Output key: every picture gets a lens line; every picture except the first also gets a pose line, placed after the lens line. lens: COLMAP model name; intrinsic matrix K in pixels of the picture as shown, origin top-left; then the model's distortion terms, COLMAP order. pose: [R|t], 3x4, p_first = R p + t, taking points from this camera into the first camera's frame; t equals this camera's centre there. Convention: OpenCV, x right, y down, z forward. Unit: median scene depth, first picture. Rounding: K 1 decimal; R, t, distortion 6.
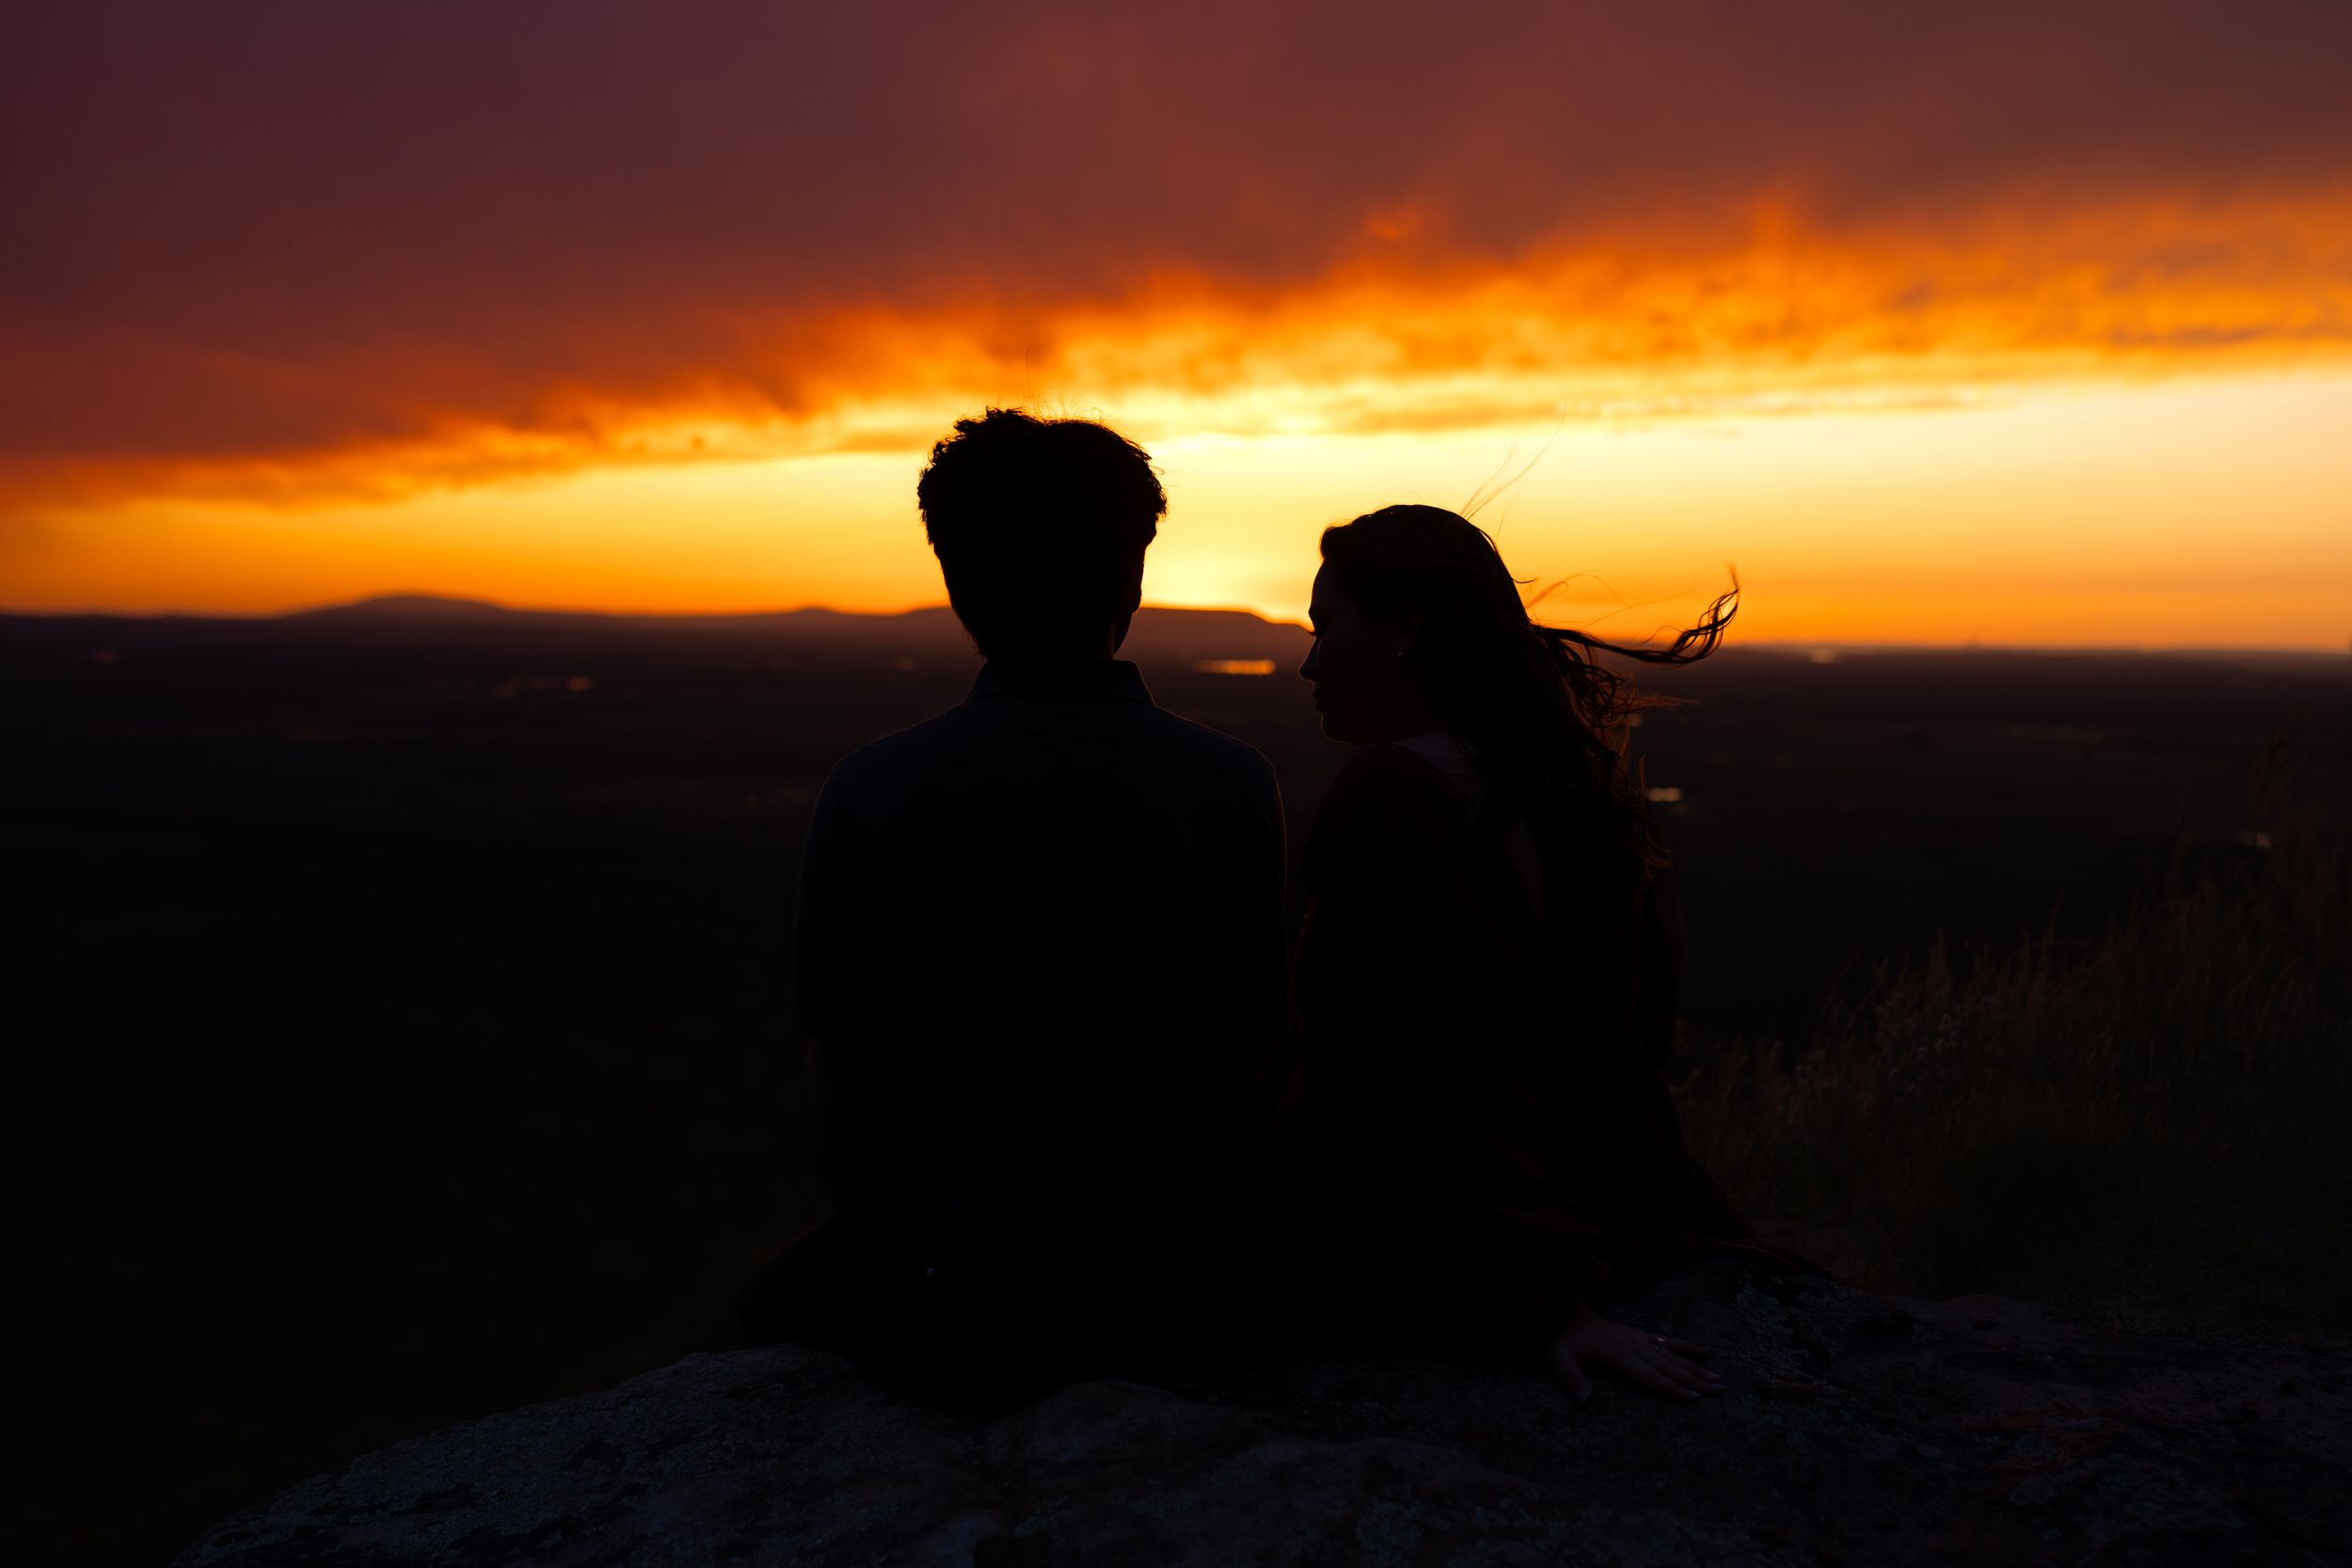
lens RADIAL K [[2336.0, 0, 1175.7], [0, 2336.0, 778.4], [0, 0, 1]] dist [-0.029572, 0.000000]
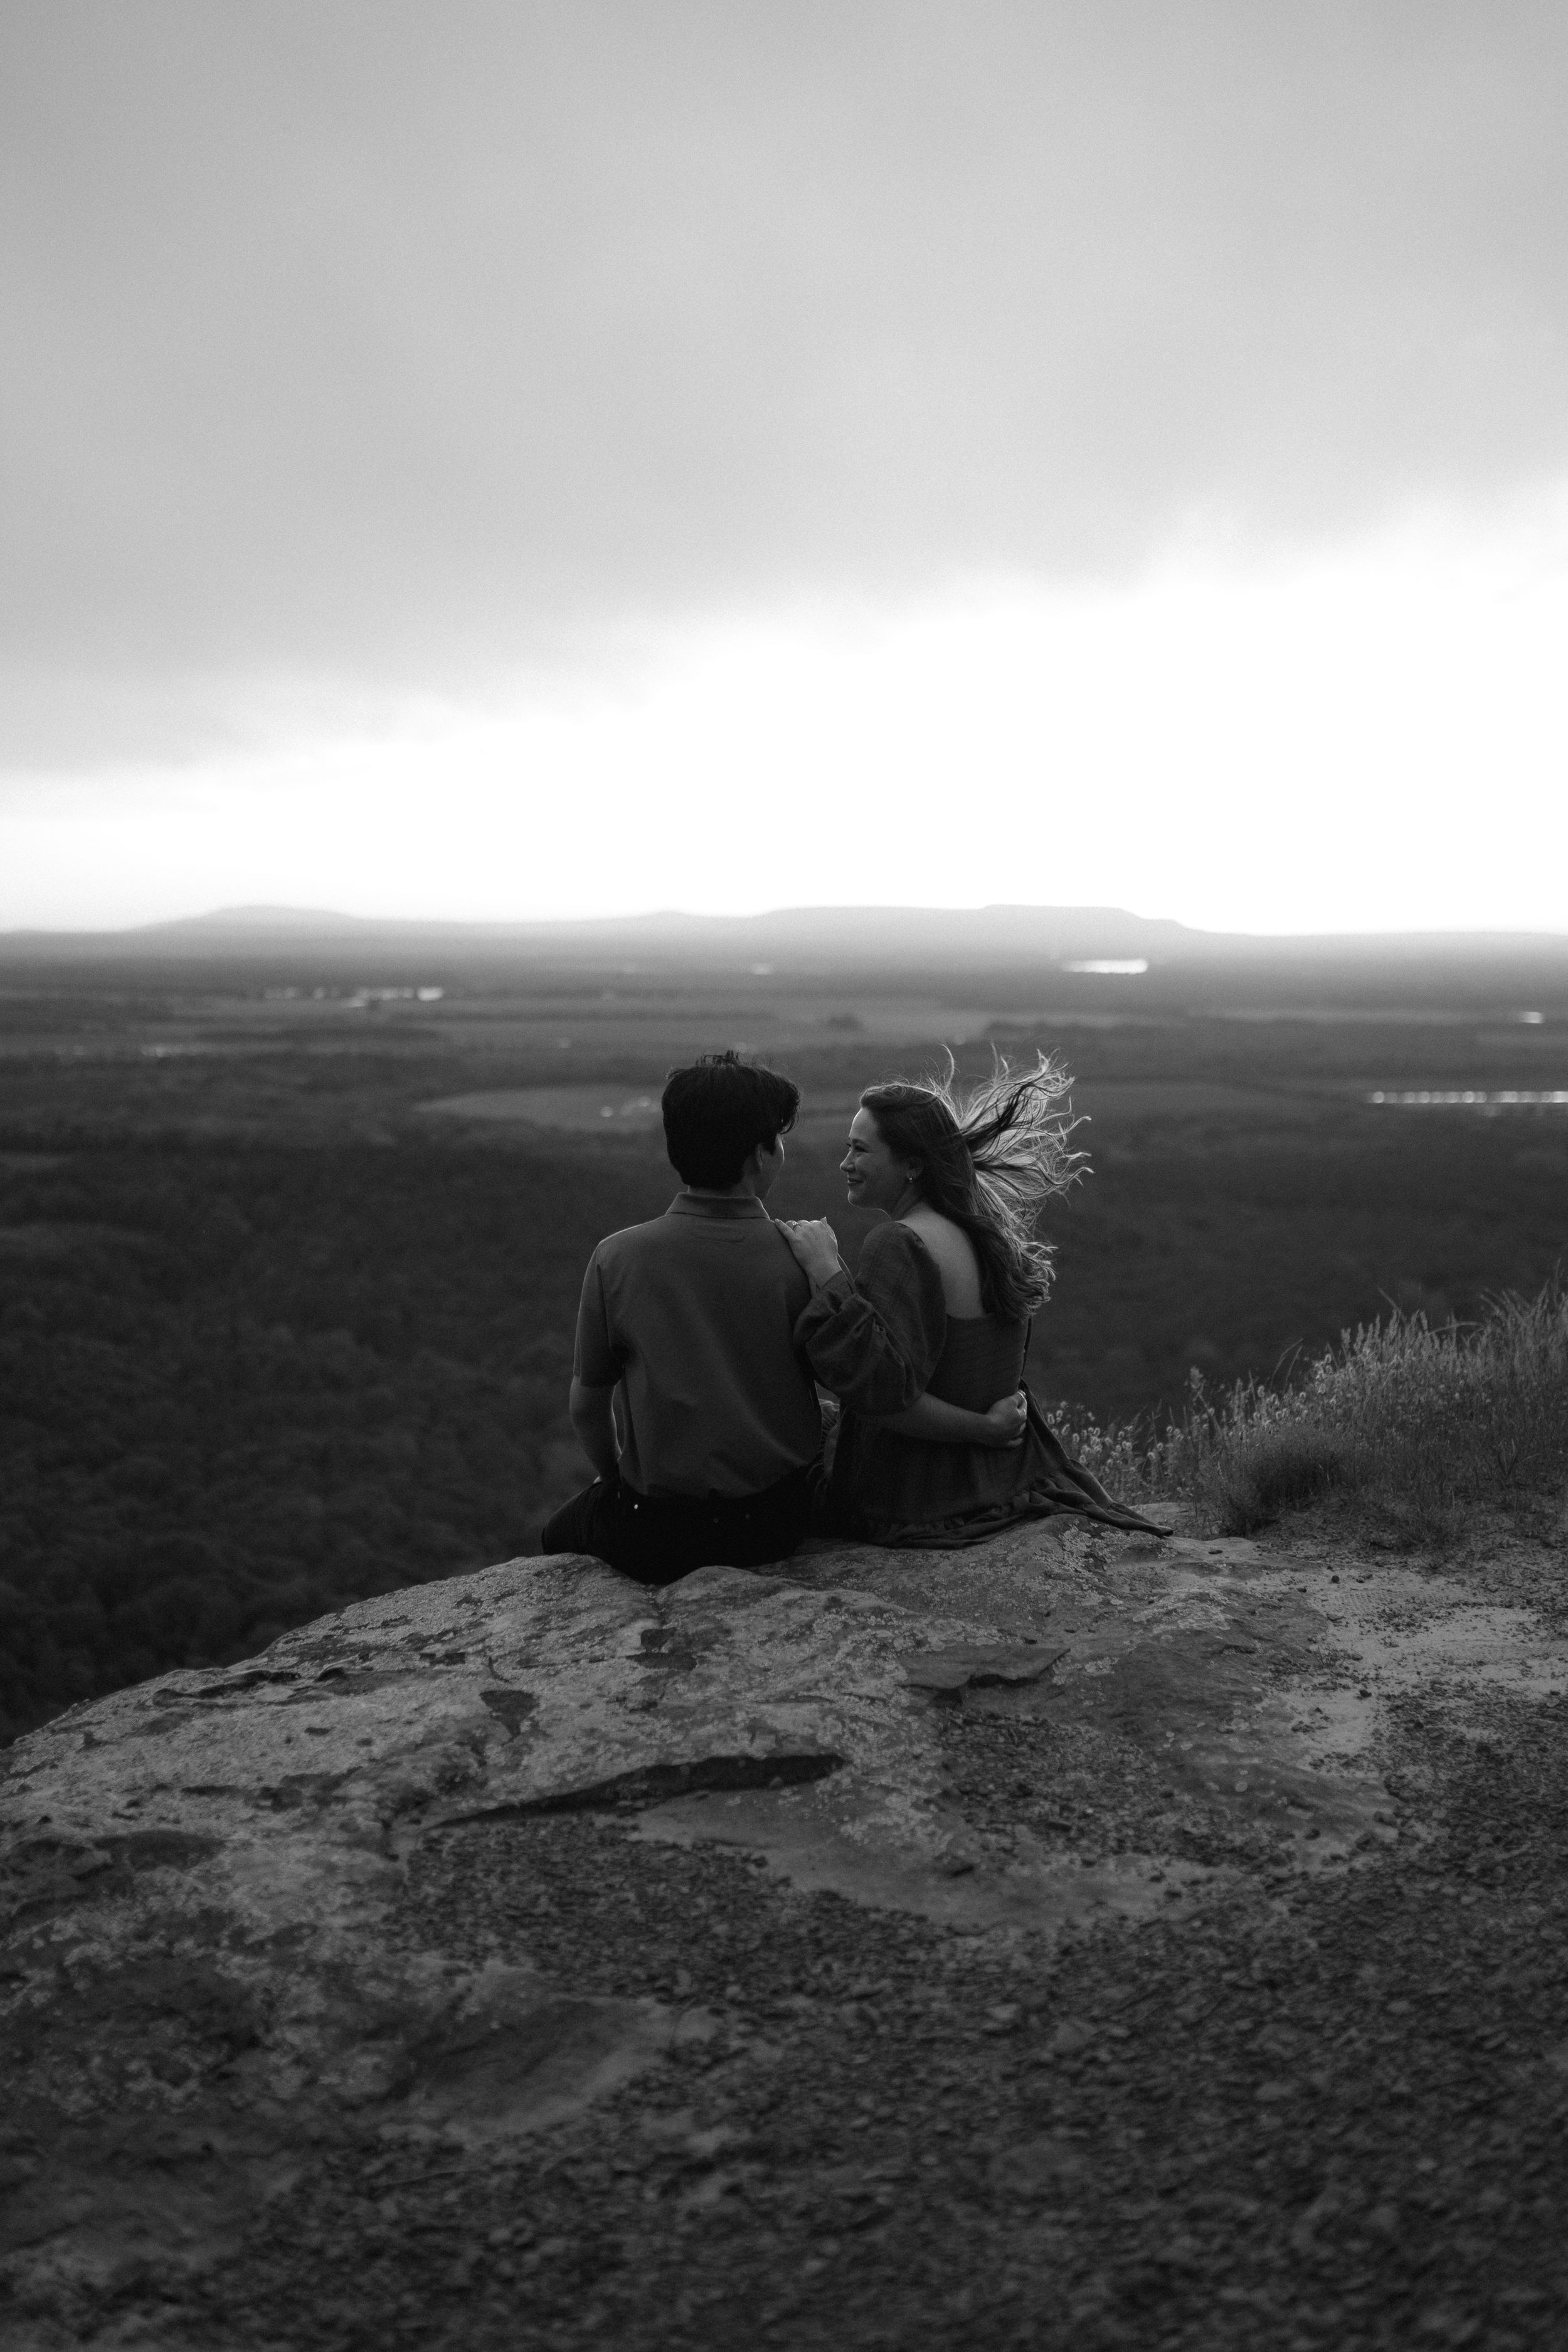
lens RADIAL K [[2662.9, 0, 796.1], [0, 2662.9, 1183.4], [0, 0, 1]] dist [-0.194138, 0.000000]
pose [[0.993585, -0.005358, -0.112962, 0.300834], [0.010868, 0.998778, 0.048213, -0.180756], [0.112566, -0.049131, 0.992429, -1.253669]]
